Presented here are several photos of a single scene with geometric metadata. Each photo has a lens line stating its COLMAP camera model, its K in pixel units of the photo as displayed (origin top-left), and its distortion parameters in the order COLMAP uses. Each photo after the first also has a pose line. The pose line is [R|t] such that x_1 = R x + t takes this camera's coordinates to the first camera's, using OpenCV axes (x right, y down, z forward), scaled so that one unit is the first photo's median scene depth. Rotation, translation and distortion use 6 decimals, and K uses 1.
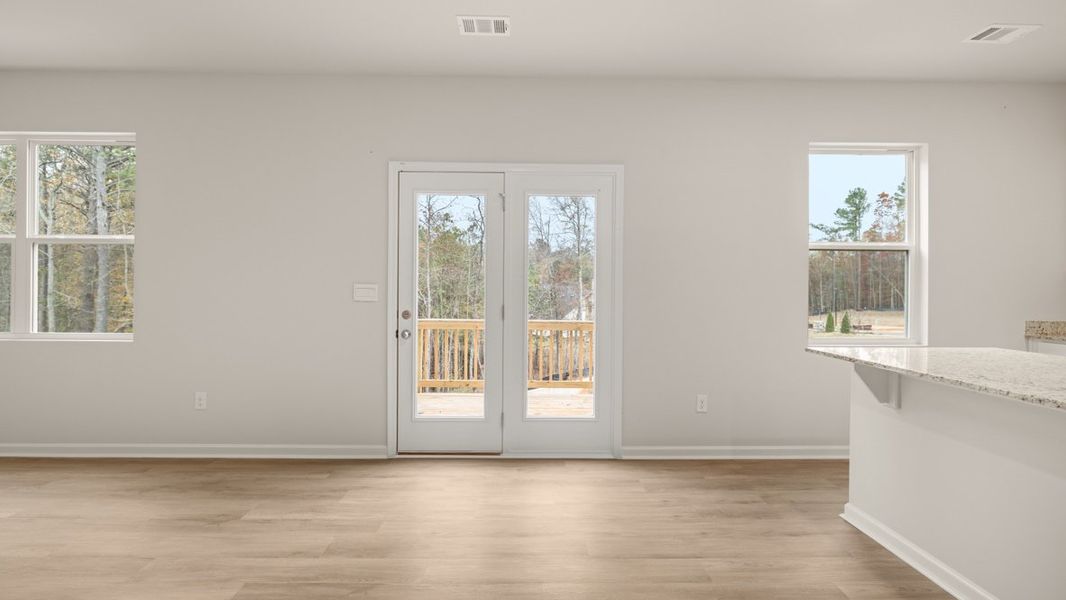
lens RADIAL K [[453.2, 0, 527.3], [0, 453.2, 297.9], [0, 0, 1]] dist [-0.023972, -0.000158]
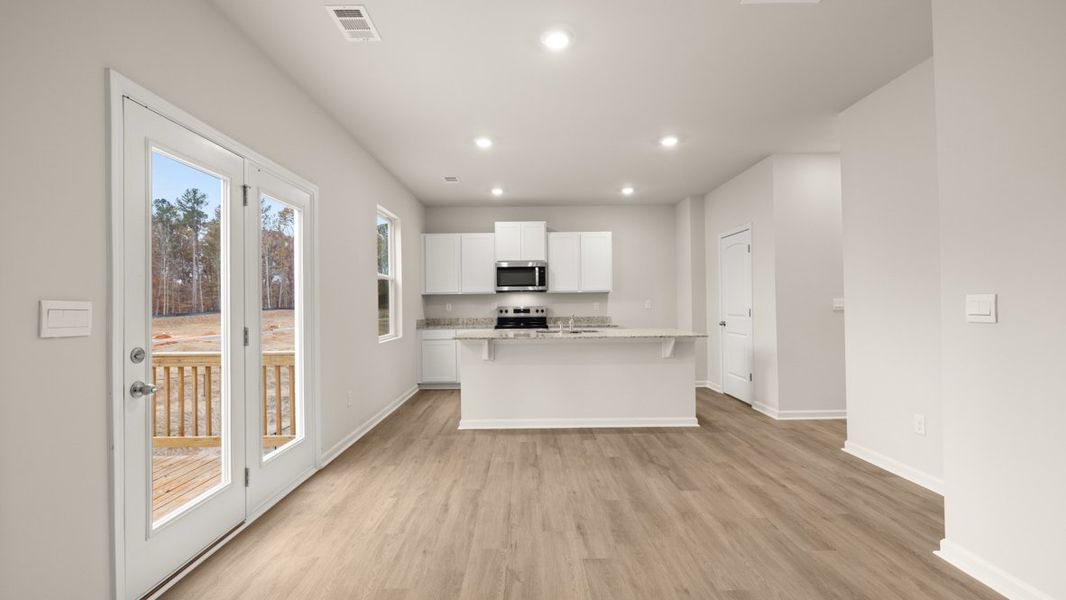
lens RADIAL K [[453.2, 0, 527.3], [0, 453.2, 297.9], [0, 0, 1]] dist [-0.023972, -0.000158]
pose [[0.013264, -0.005119, 0.999899, -0.915215], [0.019708, 0.999794, 0.004857, -0.031390], [-0.999718, 0.019642, 0.013362, 0.573738]]
